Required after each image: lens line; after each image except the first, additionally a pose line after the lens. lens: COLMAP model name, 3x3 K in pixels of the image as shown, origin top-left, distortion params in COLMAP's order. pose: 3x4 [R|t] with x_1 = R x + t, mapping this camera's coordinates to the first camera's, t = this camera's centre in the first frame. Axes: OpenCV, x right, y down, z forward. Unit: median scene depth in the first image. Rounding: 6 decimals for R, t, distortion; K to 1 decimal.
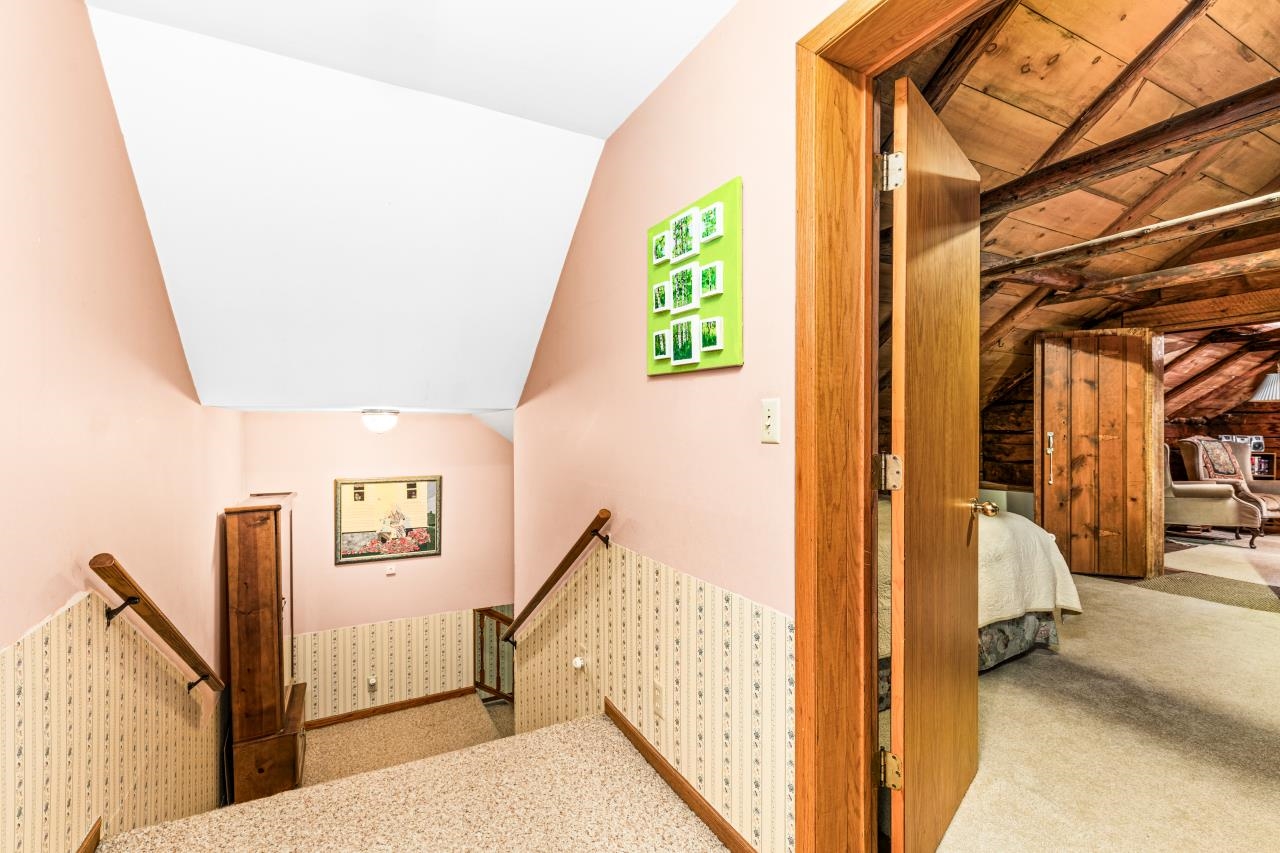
lens RADIAL K [[580.6, 0, 643.8], [0, 580.6, 430.3], [0, 0, 1]] dist [0.010620, -0.001232]
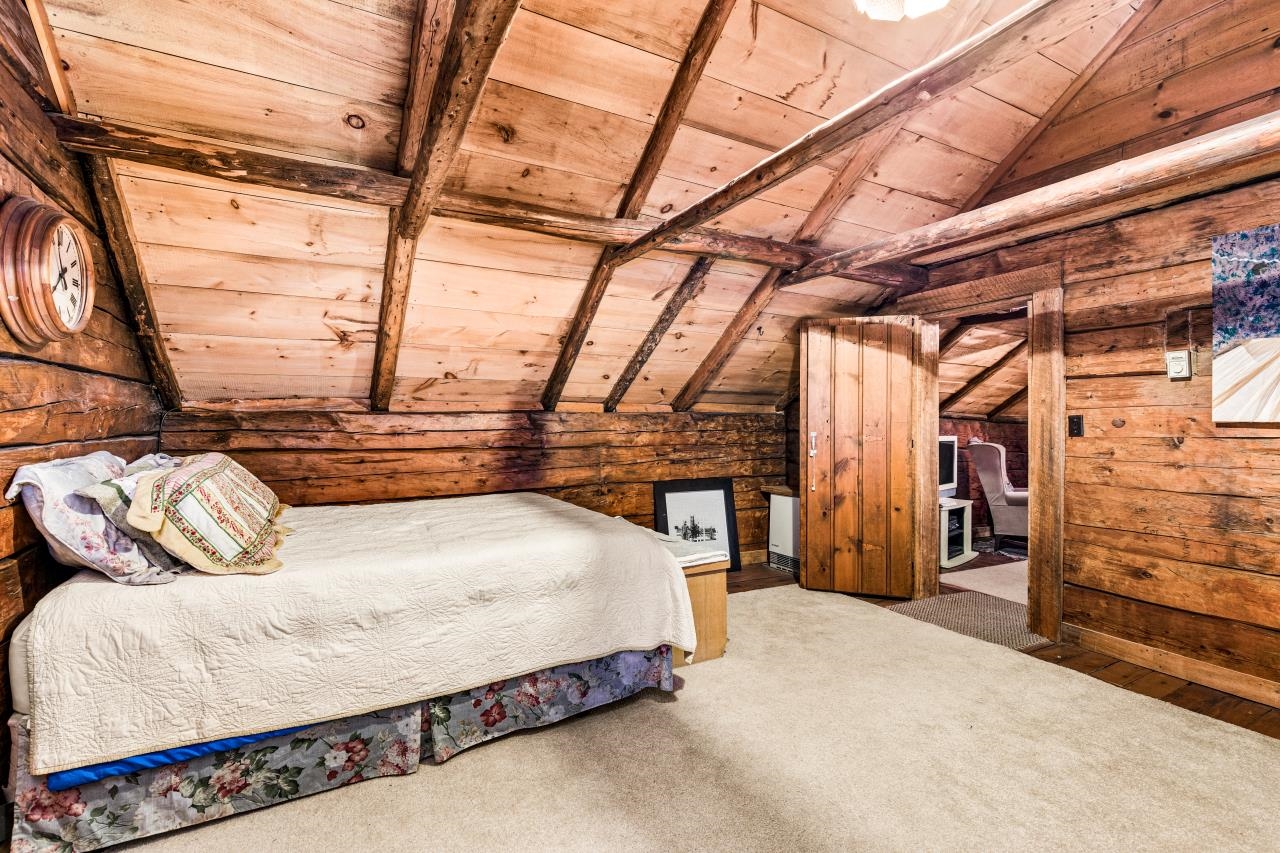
lens RADIAL K [[580.6, 0, 635.4], [0, 580.6, 419.9], [0, 0, 1]] dist [0.010620, -0.001232]
pose [[0.999938, 0.011094, 0.000127, 0.436151], [-0.011092, 0.999858, -0.012696, -0.000925], [-0.000267, 0.012694, 0.999919, 0.119302]]
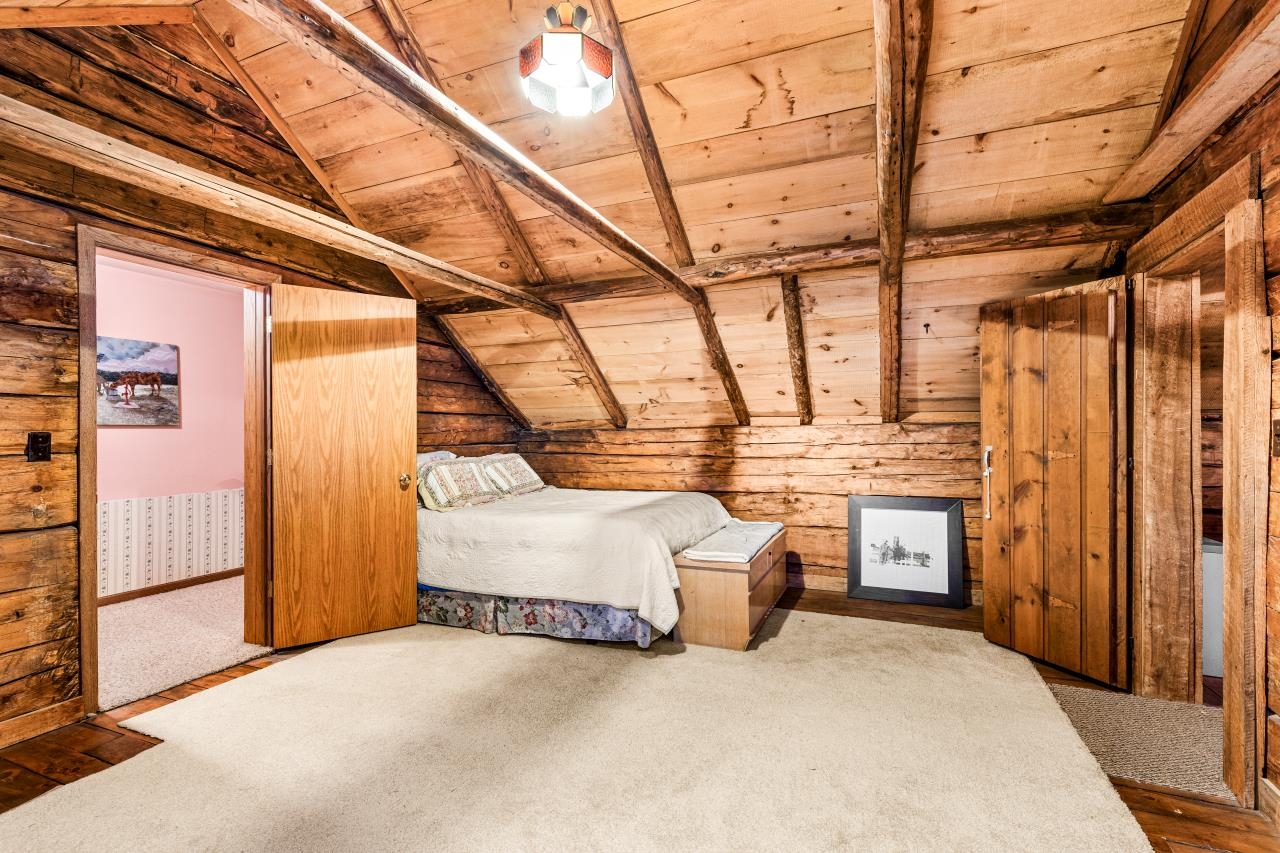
lens RADIAL K [[580.6, 0, 648.9], [0, 580.6, 434.1], [0, 0, 1]] dist [0.010620, -0.001232]
pose [[0.627732, 0.003938, -0.778420, 1.011678], [-0.007051, 0.999975, -0.000627, -0.007475], [0.778398, 0.005882, 0.627744, 0.238534]]
